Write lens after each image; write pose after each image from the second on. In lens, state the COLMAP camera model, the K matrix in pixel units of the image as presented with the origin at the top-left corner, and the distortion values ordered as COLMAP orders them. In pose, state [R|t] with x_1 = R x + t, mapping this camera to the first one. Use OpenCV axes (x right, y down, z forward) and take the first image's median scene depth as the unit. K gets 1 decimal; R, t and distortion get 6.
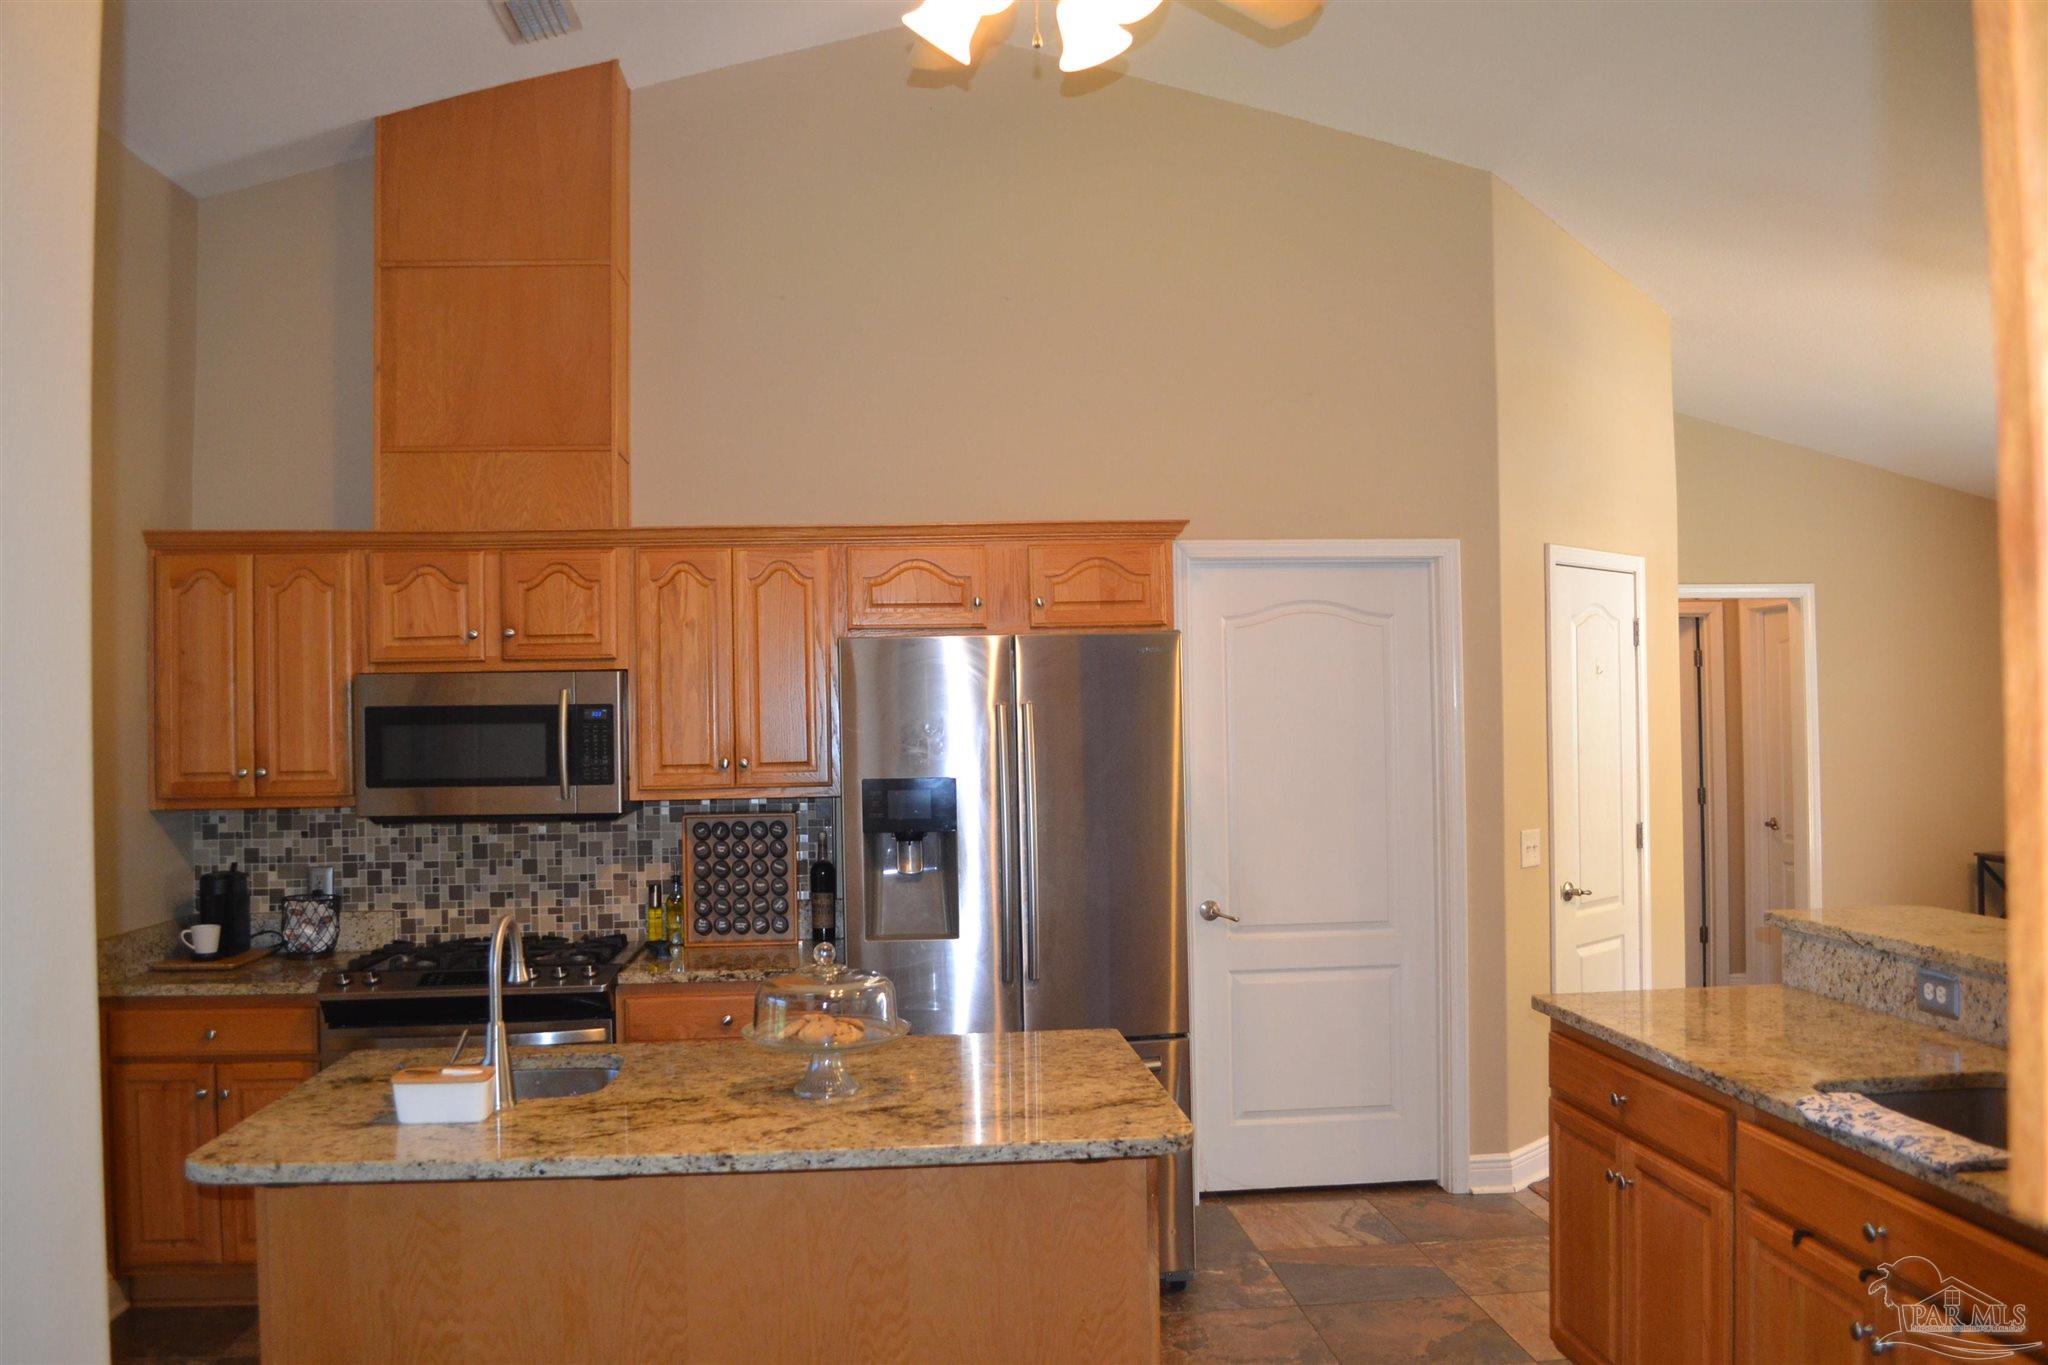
lens RADIAL K [[1637.7, 0, 1024.0], [0, 1637.7, 682.5], [0, 0, 1]] dist [-0.086226, -0.001392]
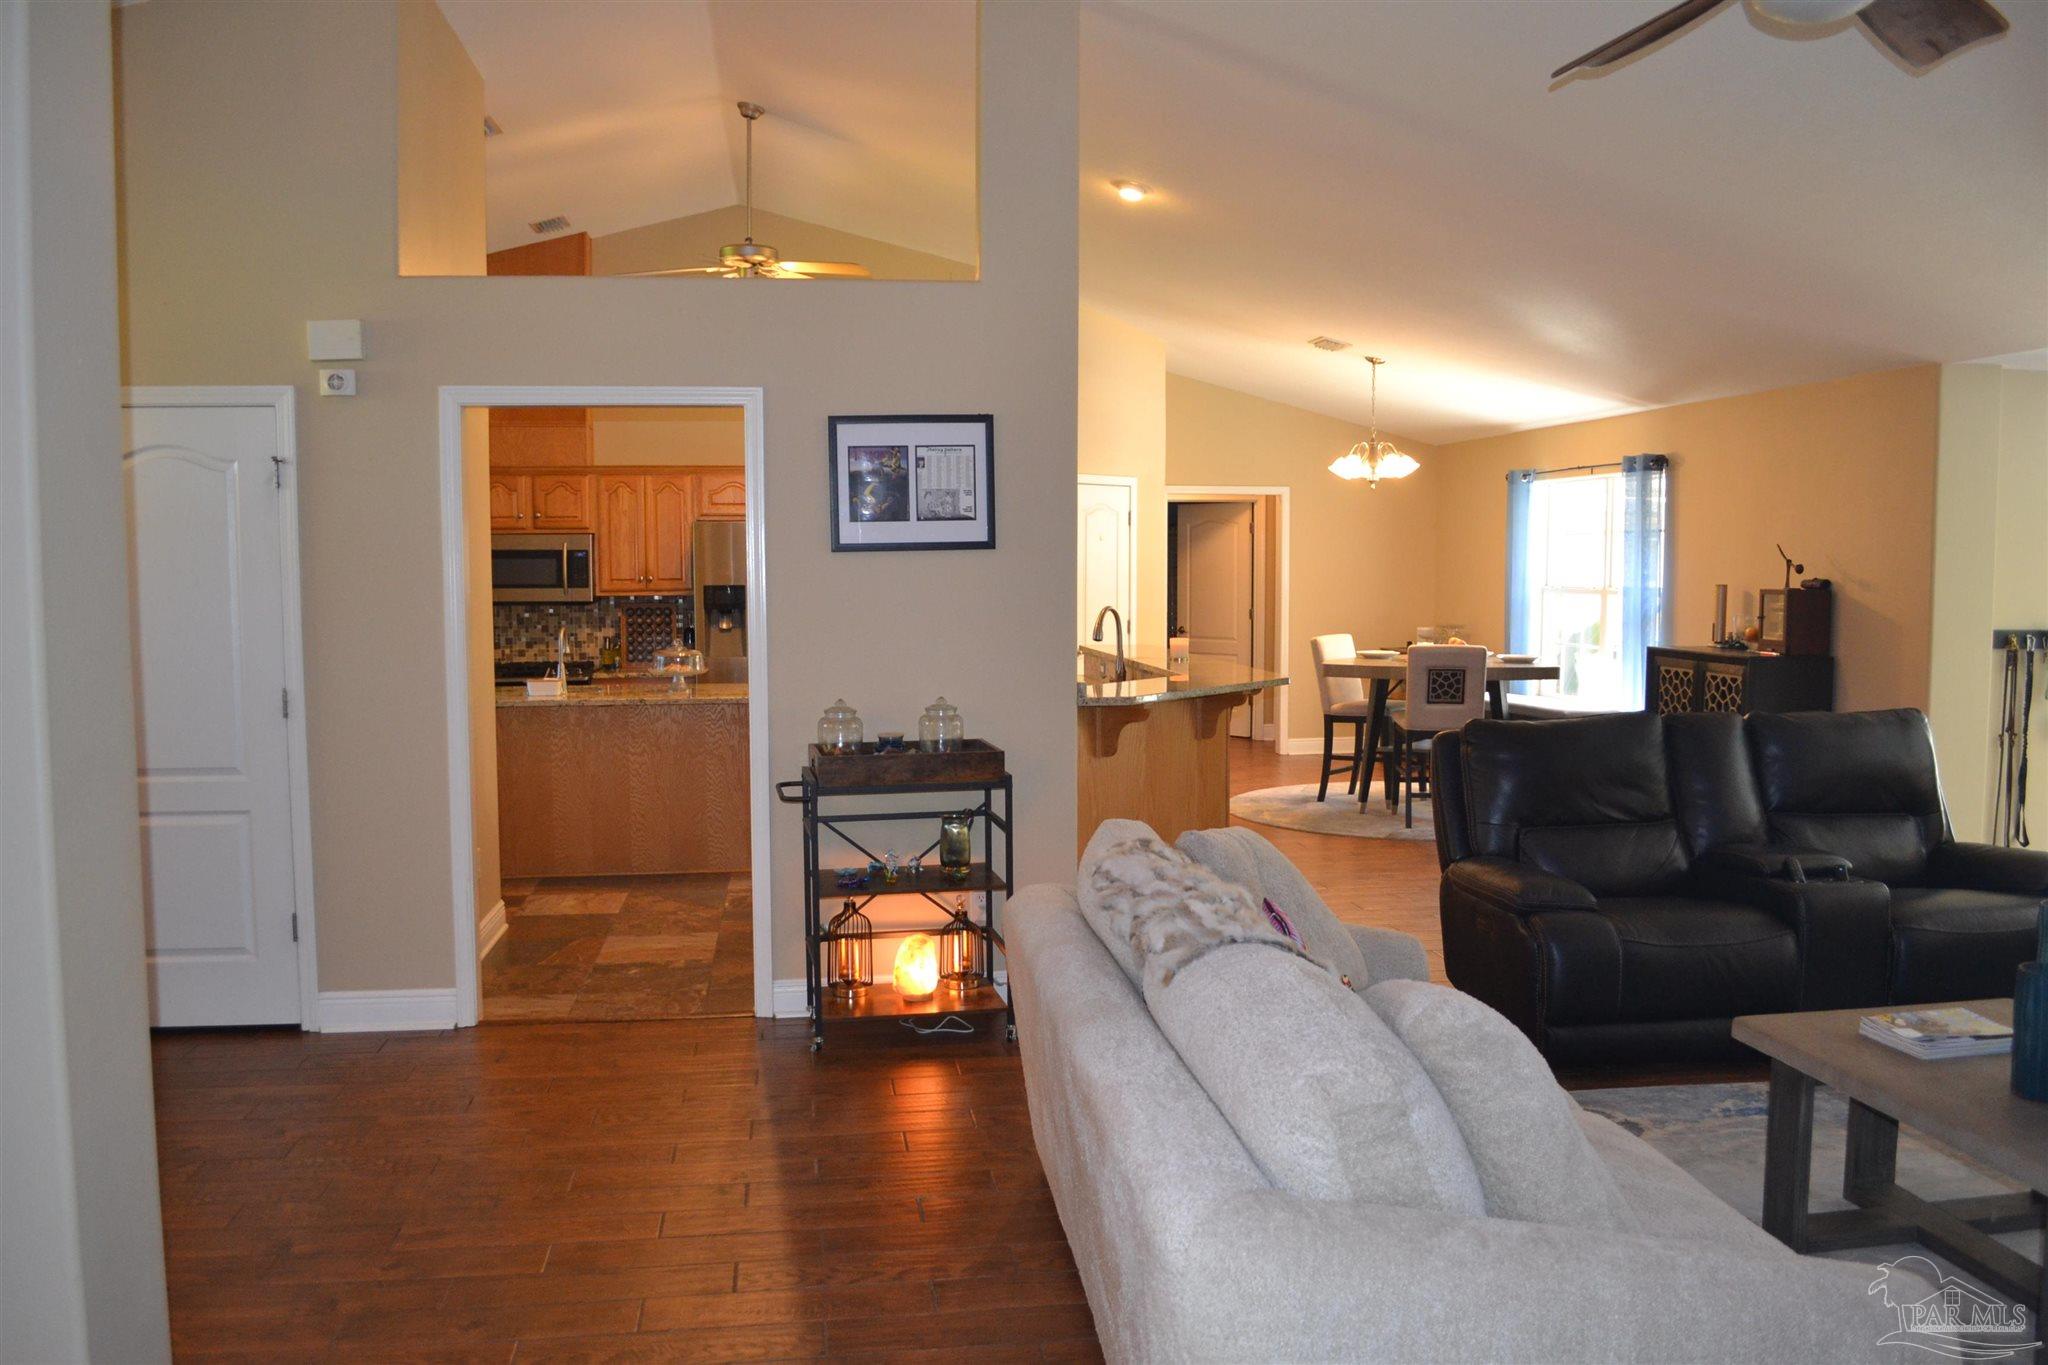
lens RADIAL K [[1637.7, 0, 1024.0], [0, 1637.7, 682.5], [0, 0, 1]] dist [-0.086226, -0.001392]
pose [[0.998569, 0.011499, 0.052222, 0.198495], [-0.016482, 0.995243, 0.096021, -0.026614], [-0.050870, -0.096744, 0.994008, -1.111659]]
